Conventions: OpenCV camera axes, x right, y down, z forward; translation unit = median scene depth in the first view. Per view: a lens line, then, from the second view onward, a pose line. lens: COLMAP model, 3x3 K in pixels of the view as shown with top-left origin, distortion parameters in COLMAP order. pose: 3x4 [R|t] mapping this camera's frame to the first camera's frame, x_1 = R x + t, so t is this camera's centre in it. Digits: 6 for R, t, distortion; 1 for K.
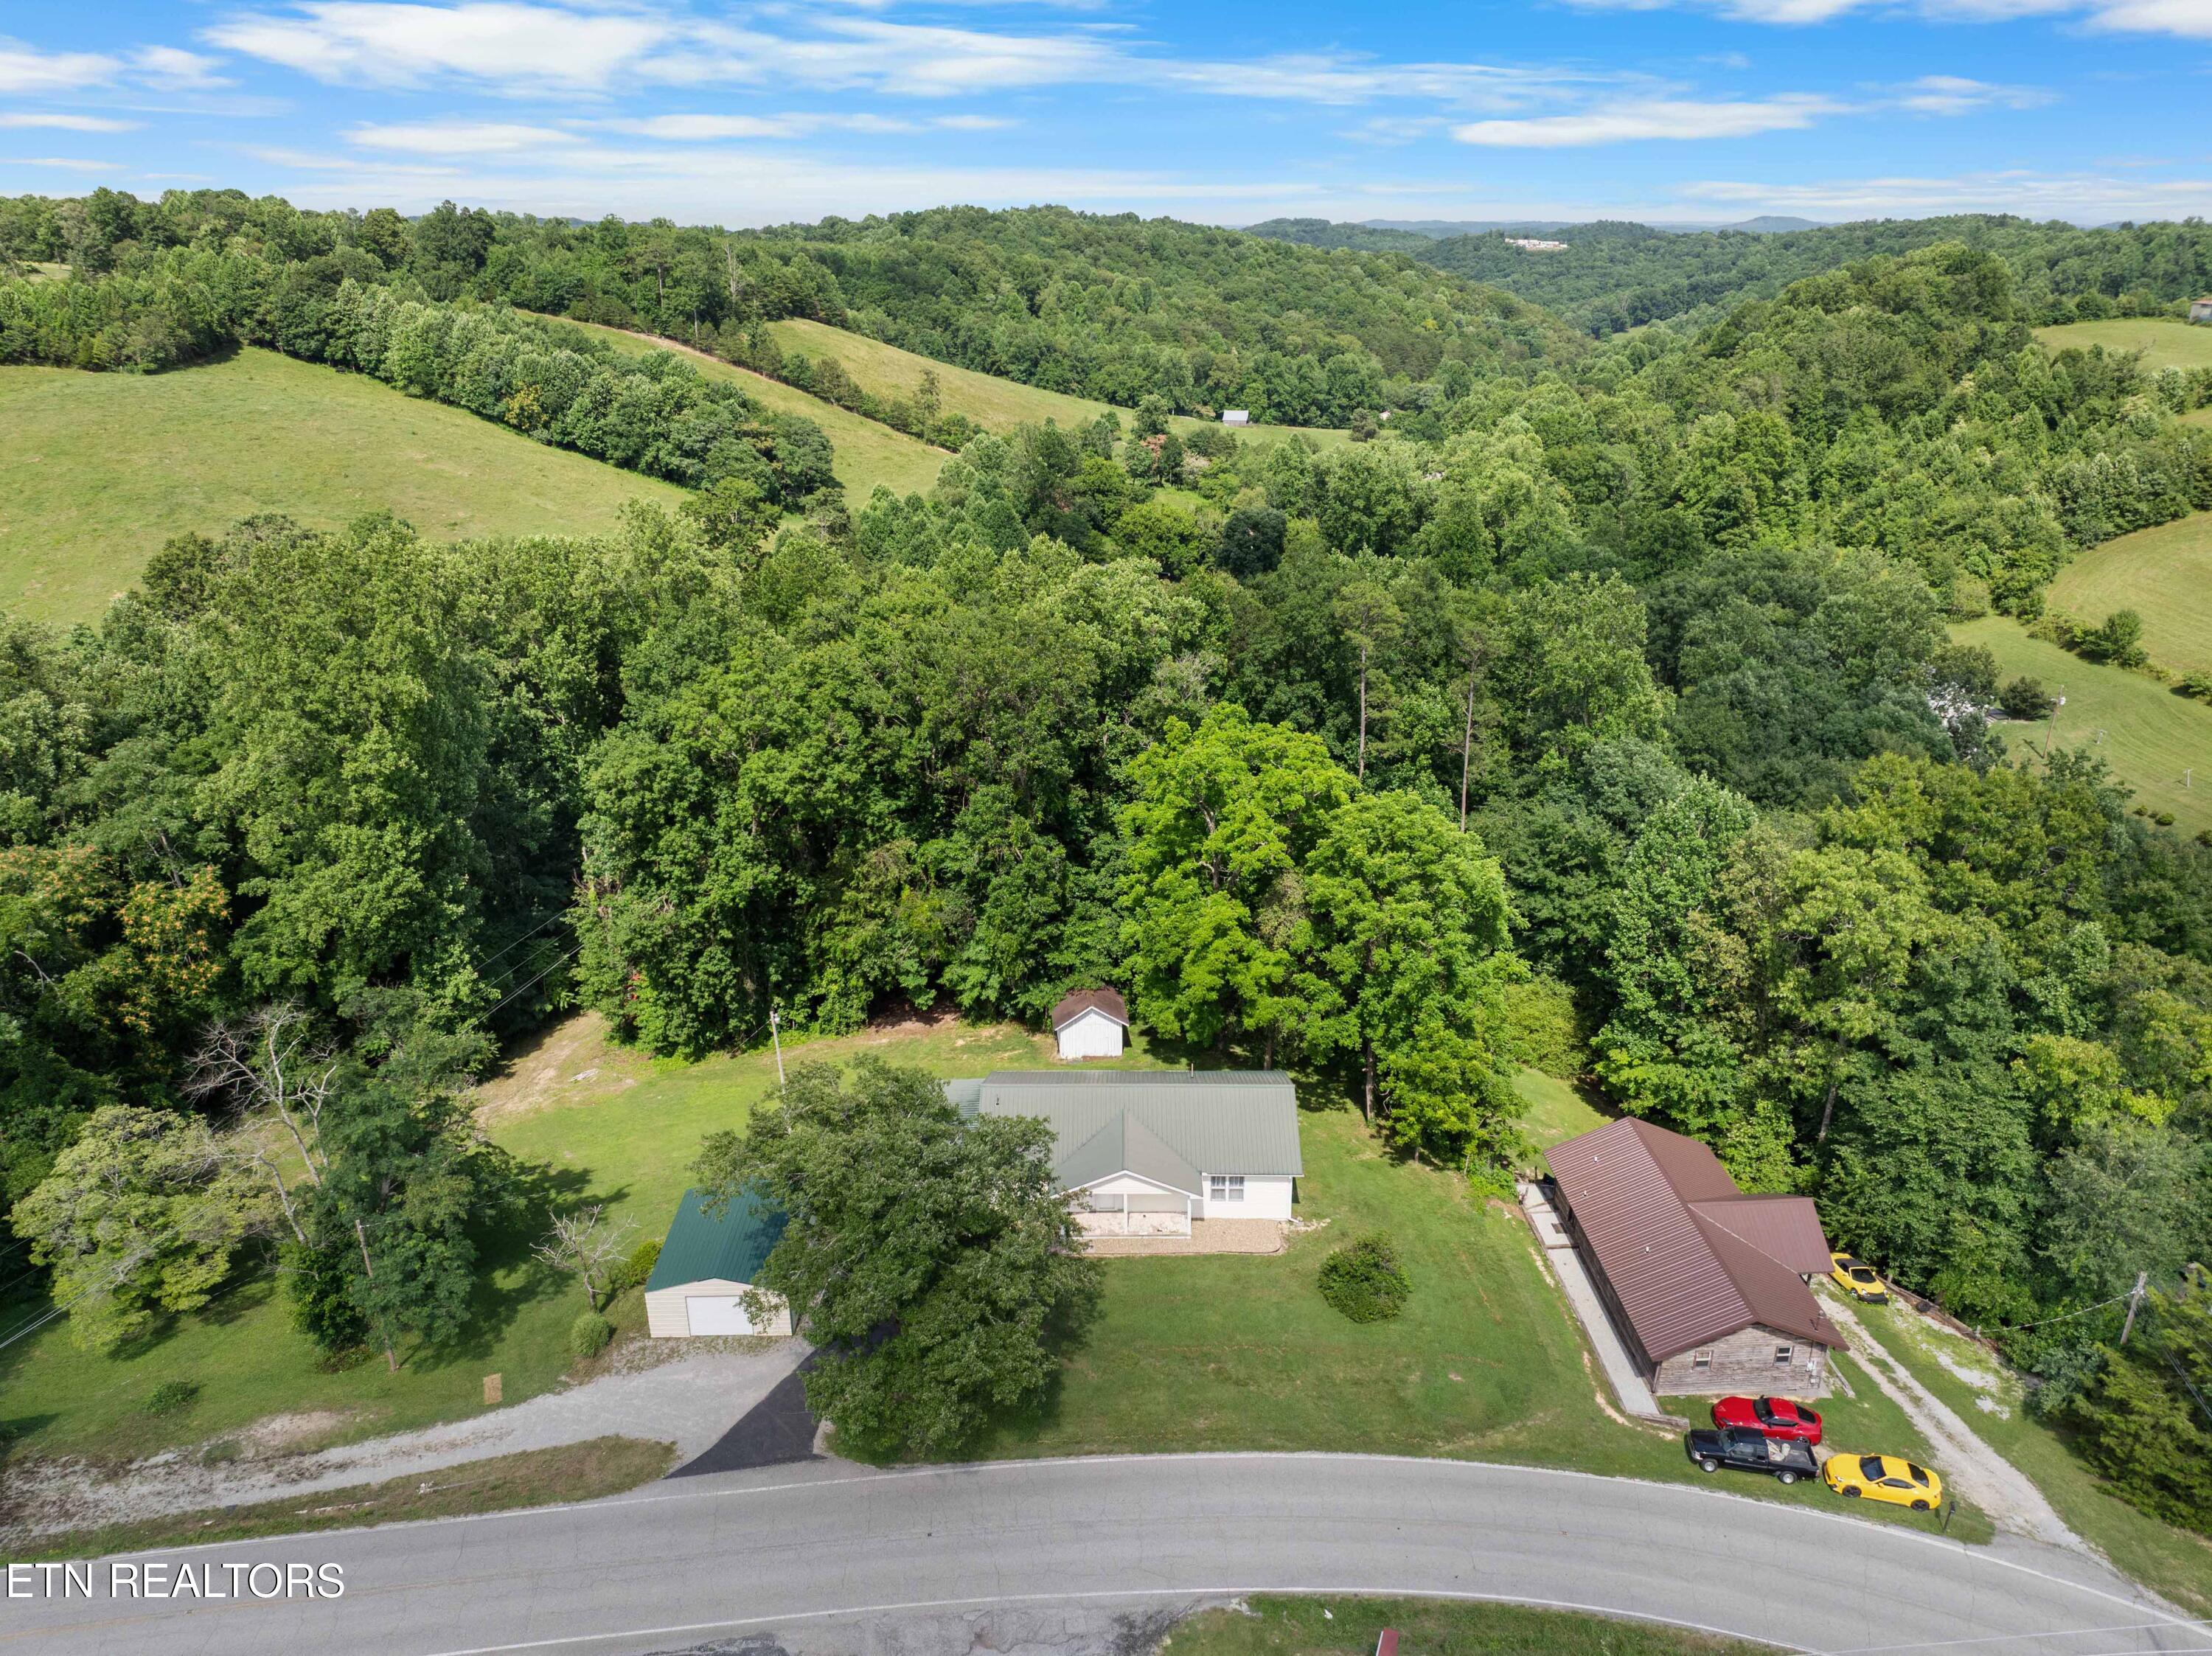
lens RADIAL K [[1536.7, 0, 1106.0], [0, 1536.7, 828.0], [0, 0, 1]] dist [-0.021756, 0.001330]
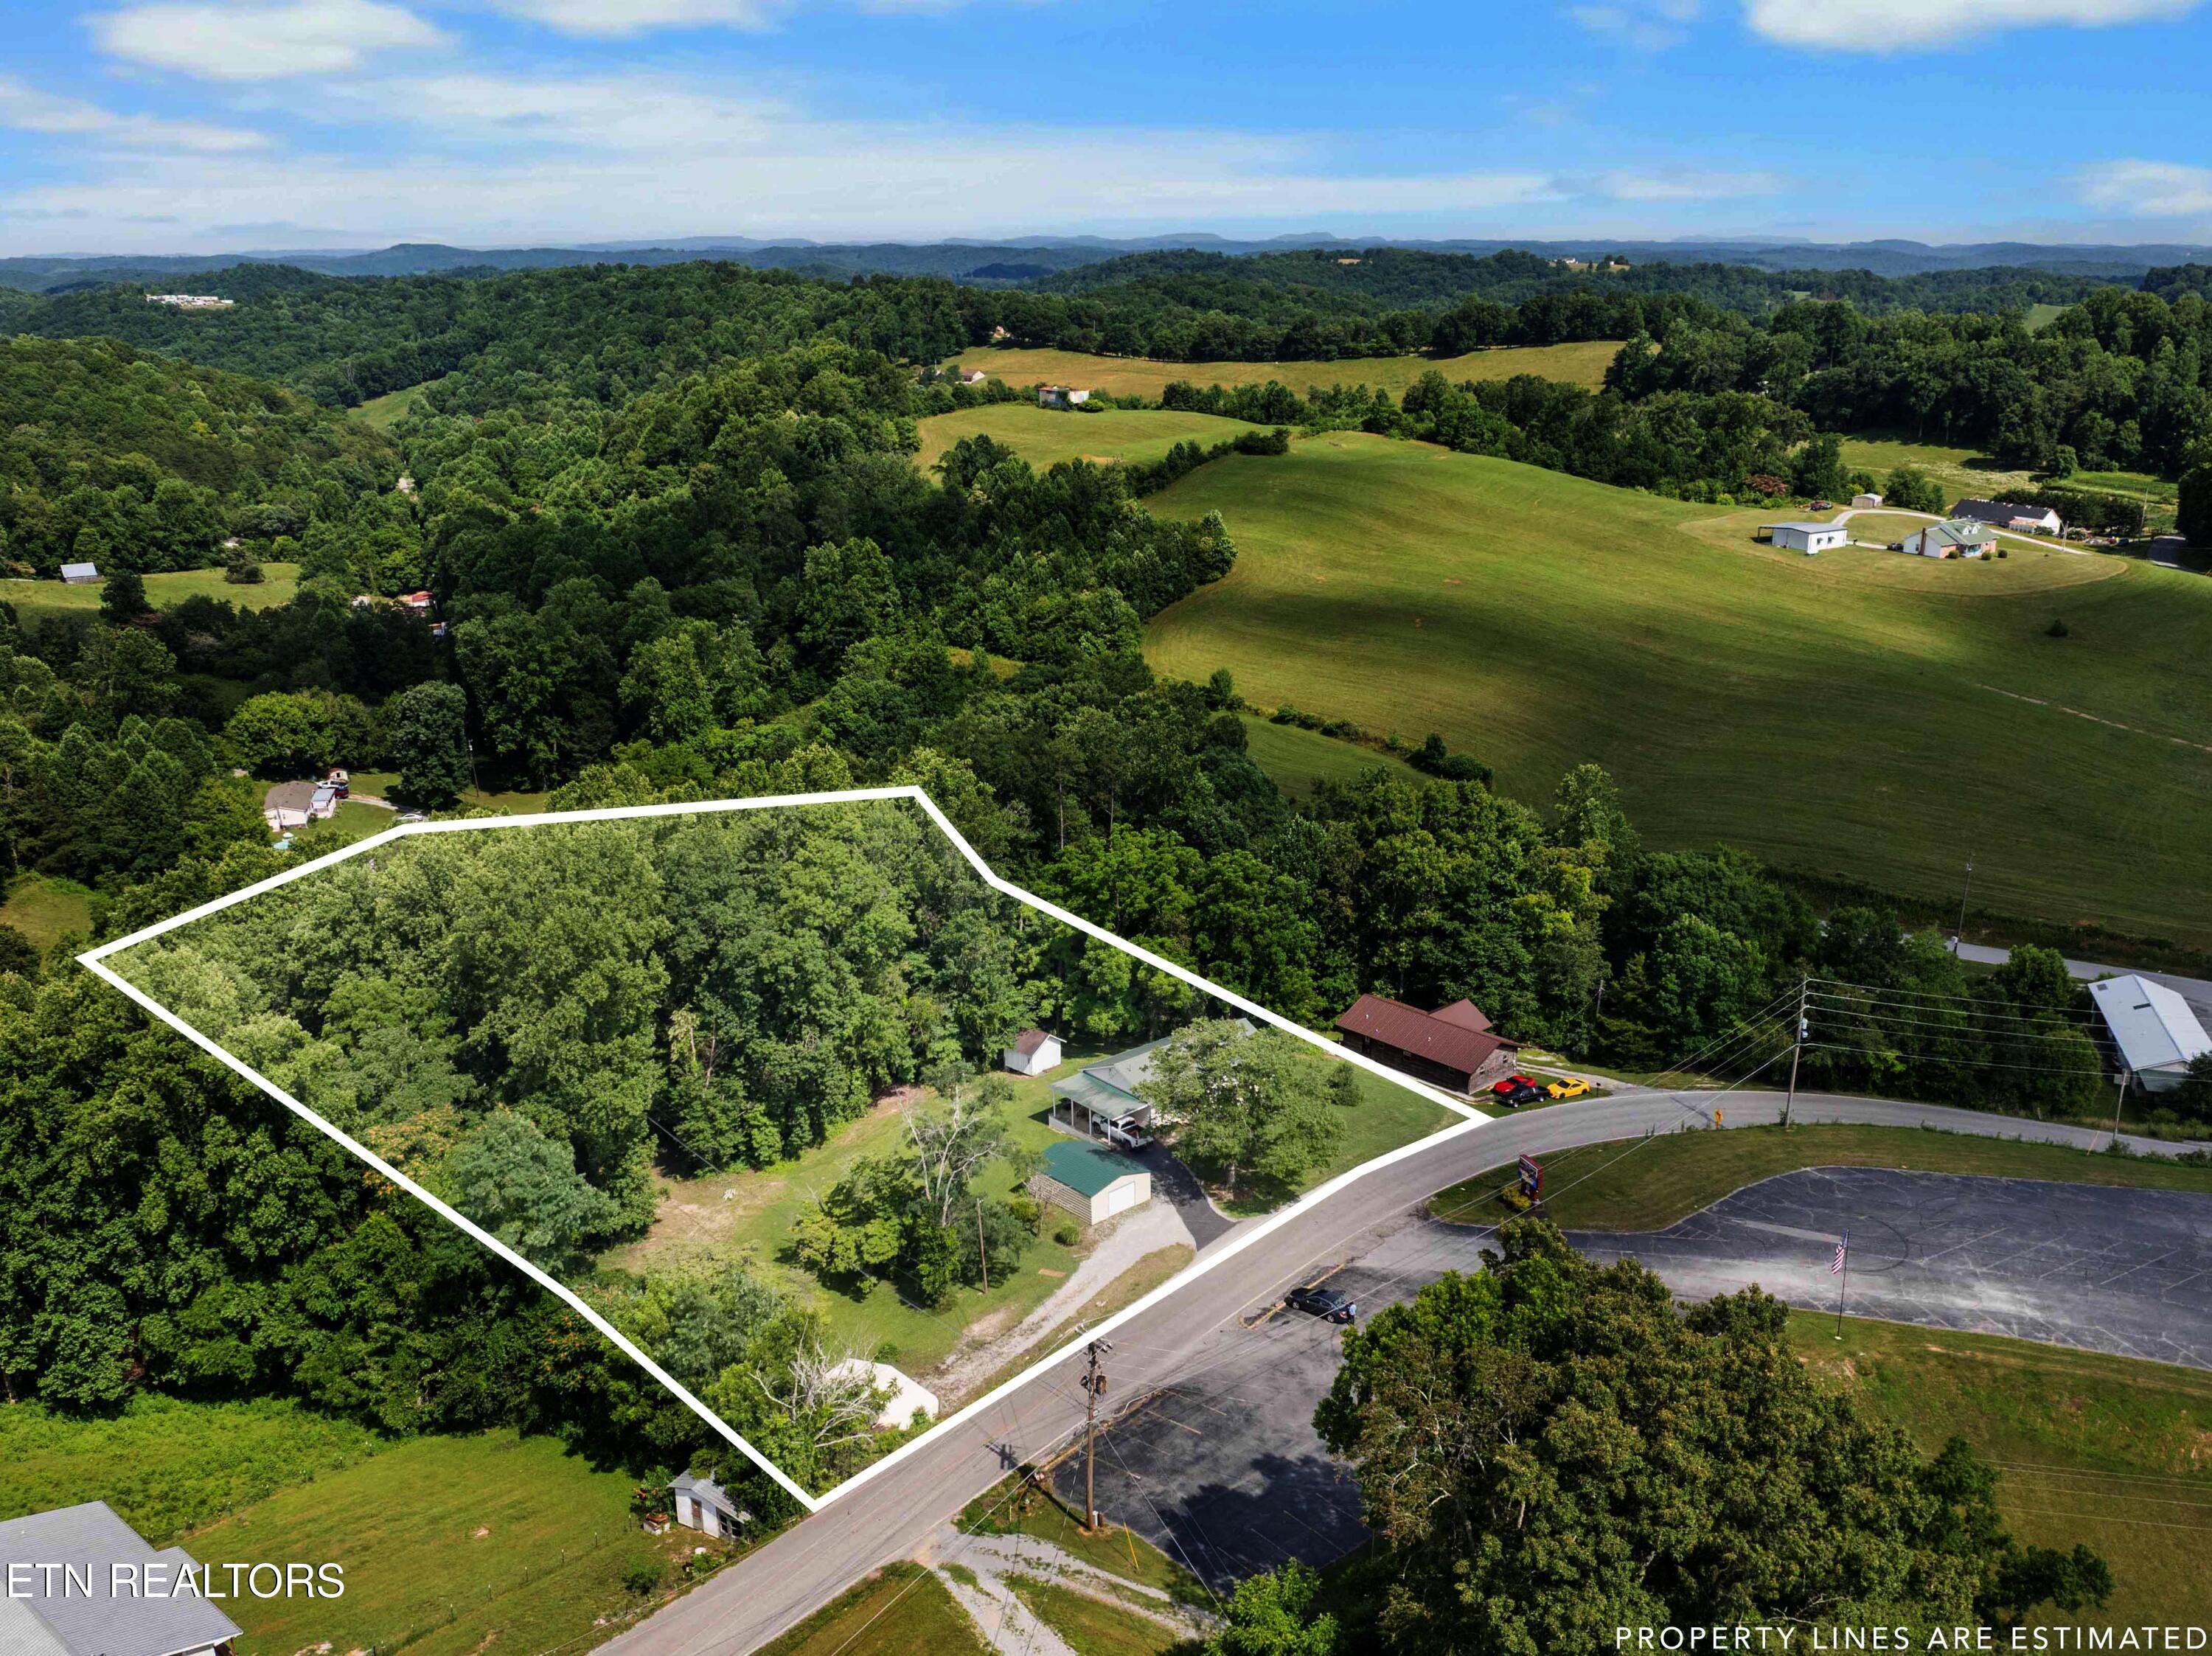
lens RADIAL K [[1769.7, 0, 1105.9], [0, 1769.7, 860.6], [0, 0, 1]] dist [0.000356, -0.004028]
pose [[0.771239, -0.207054, 0.601930, -0.348267], [0.244238, 0.969497, 0.020554, -0.027738], [-0.587825, 0.131162, 0.798284, -0.168442]]
